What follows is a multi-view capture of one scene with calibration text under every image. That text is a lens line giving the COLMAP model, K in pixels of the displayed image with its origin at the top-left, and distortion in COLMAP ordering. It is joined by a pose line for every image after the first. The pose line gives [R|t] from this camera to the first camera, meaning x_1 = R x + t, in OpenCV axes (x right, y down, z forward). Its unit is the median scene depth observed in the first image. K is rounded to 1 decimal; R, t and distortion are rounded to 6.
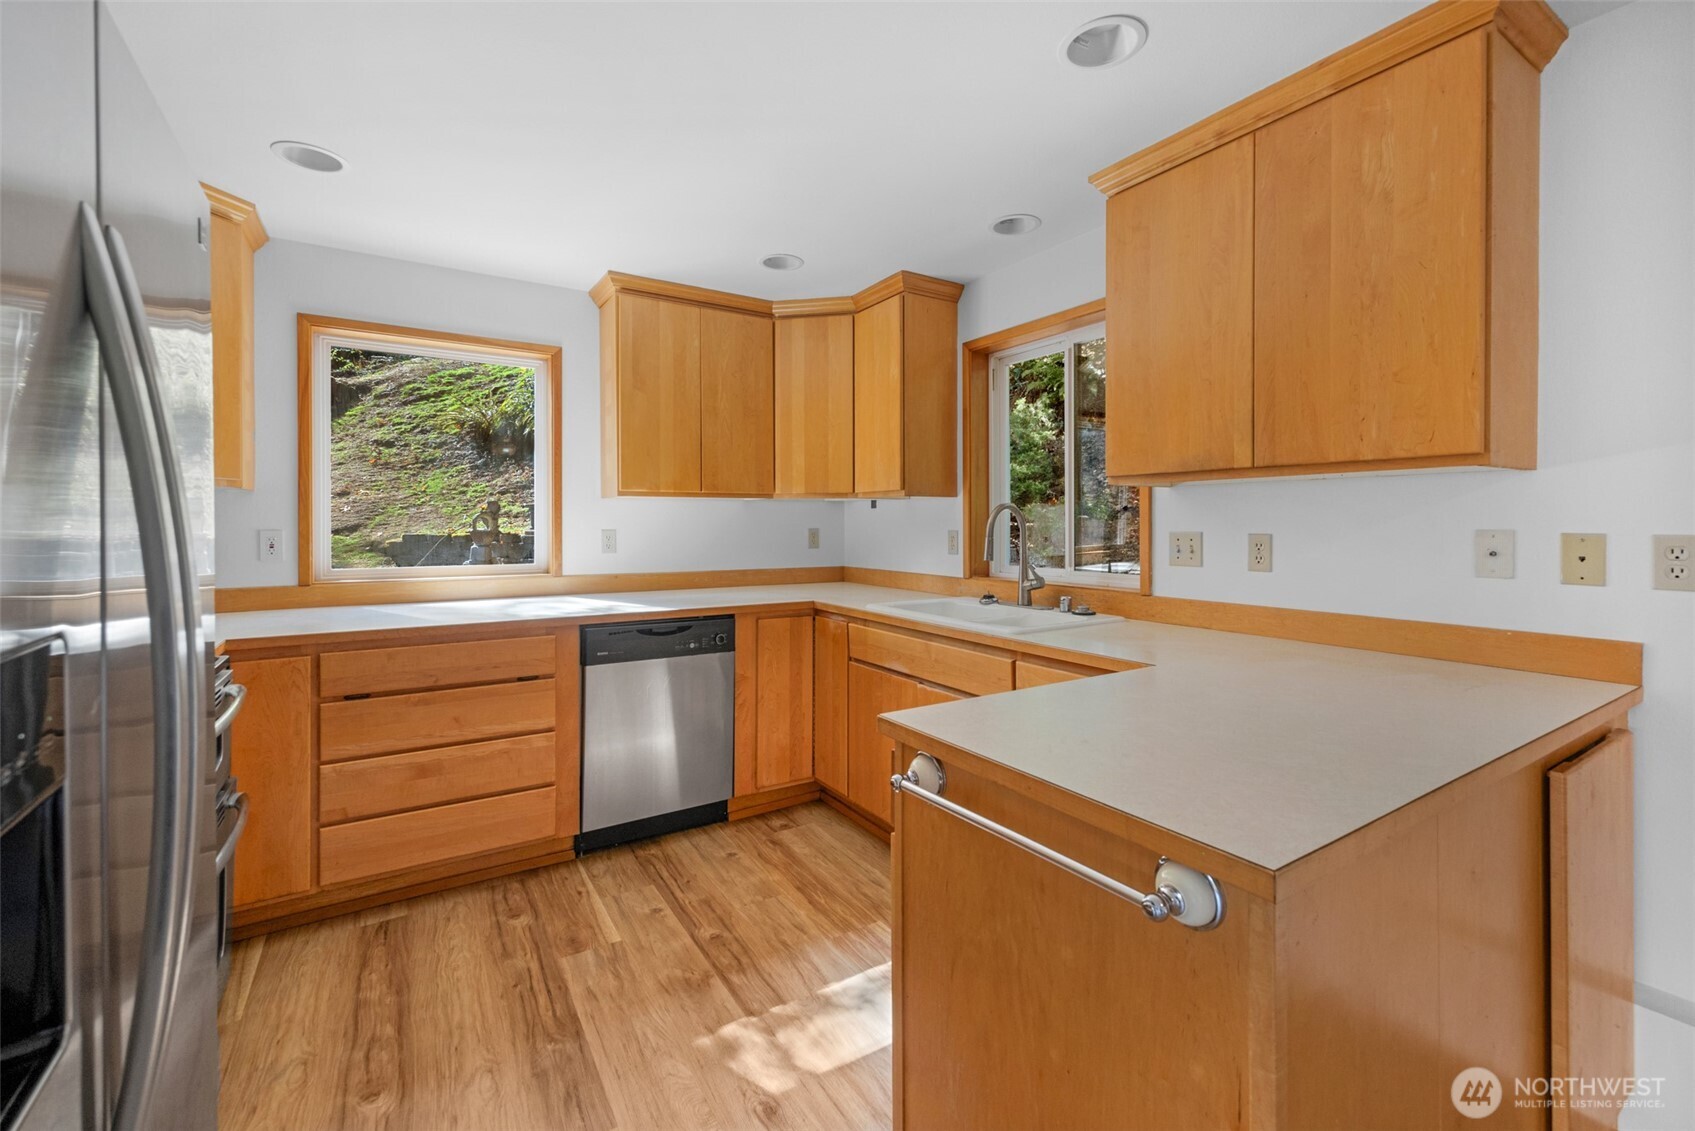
lens RADIAL K [[701.0, 0, 840.3], [0, 701.0, 521.6], [0, 0, 1]] dist [-0.000741, -0.000075]
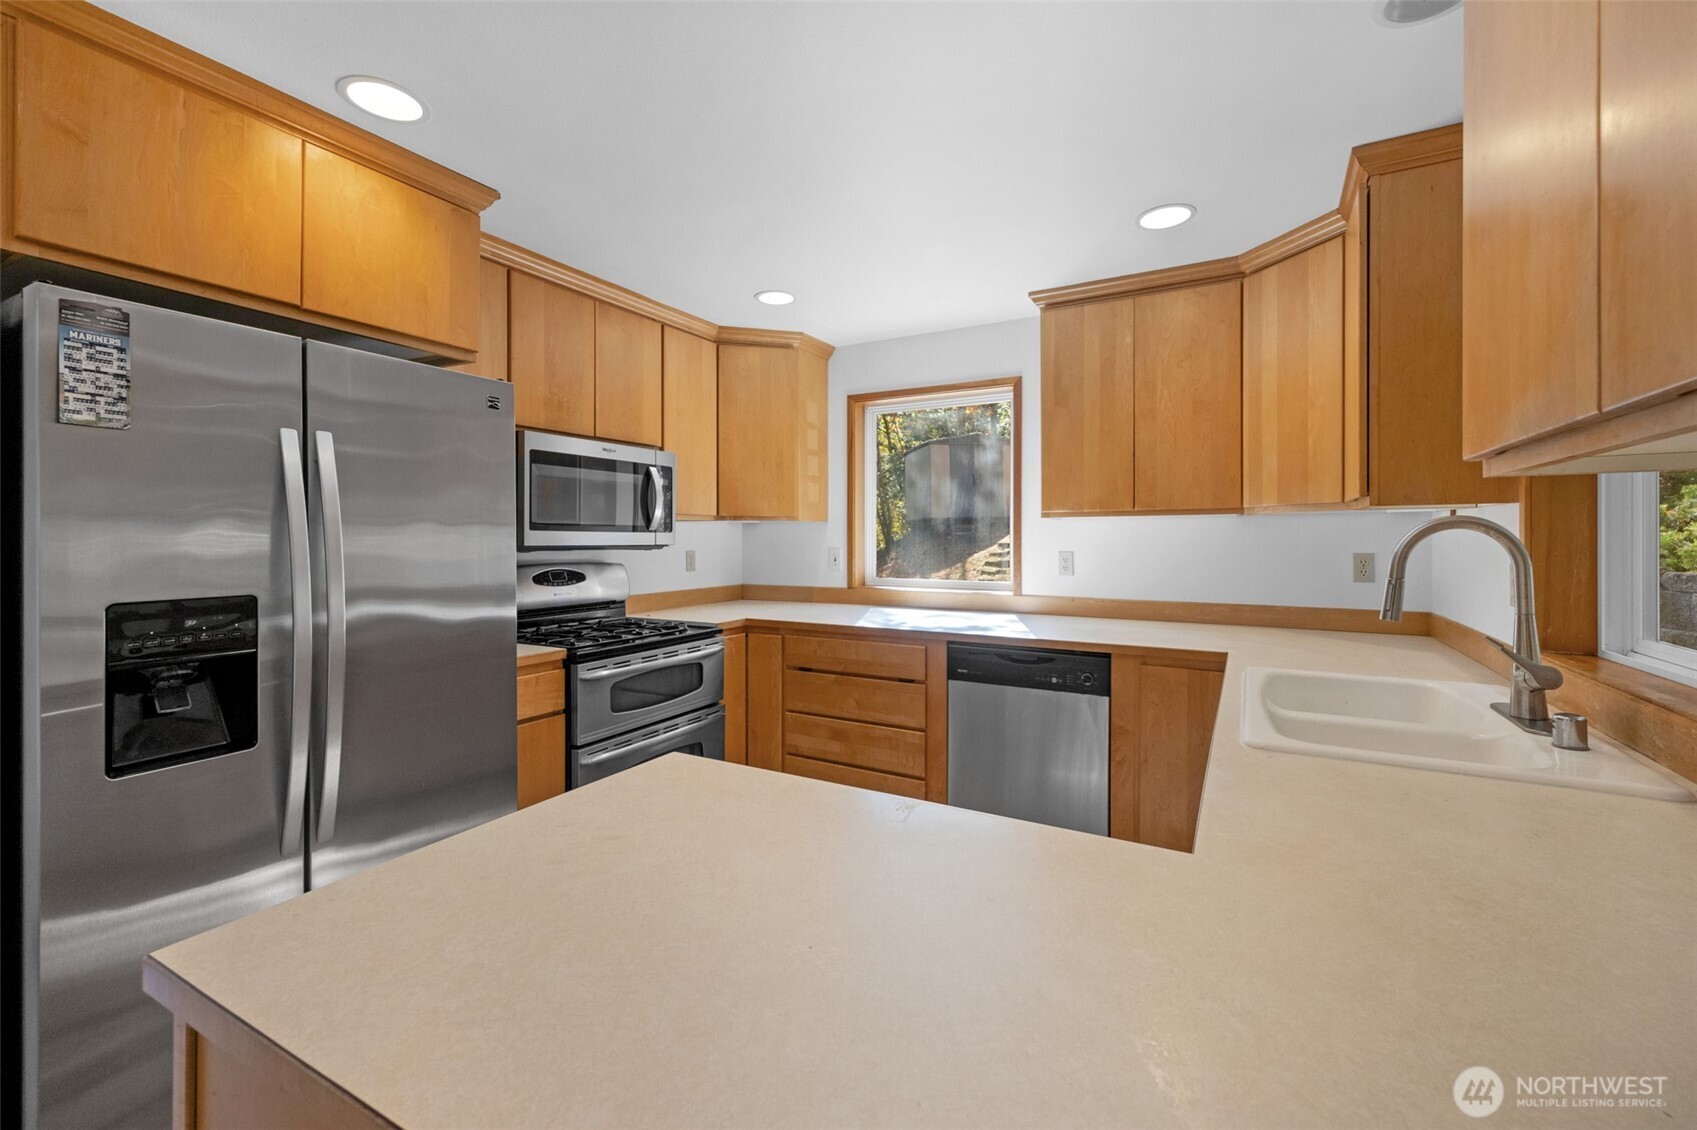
lens RADIAL K [[695.1, 0, 854.5], [0, 695.1, 538.3], [0, 0, 1]] dist [-0.000451, -0.000121]
pose [[0.481784, 0.000250, -0.876290, 0.431528], [0.004762, 0.999984, 0.002903, -0.012162], [0.876277, -0.005572, 0.481775, 0.311257]]
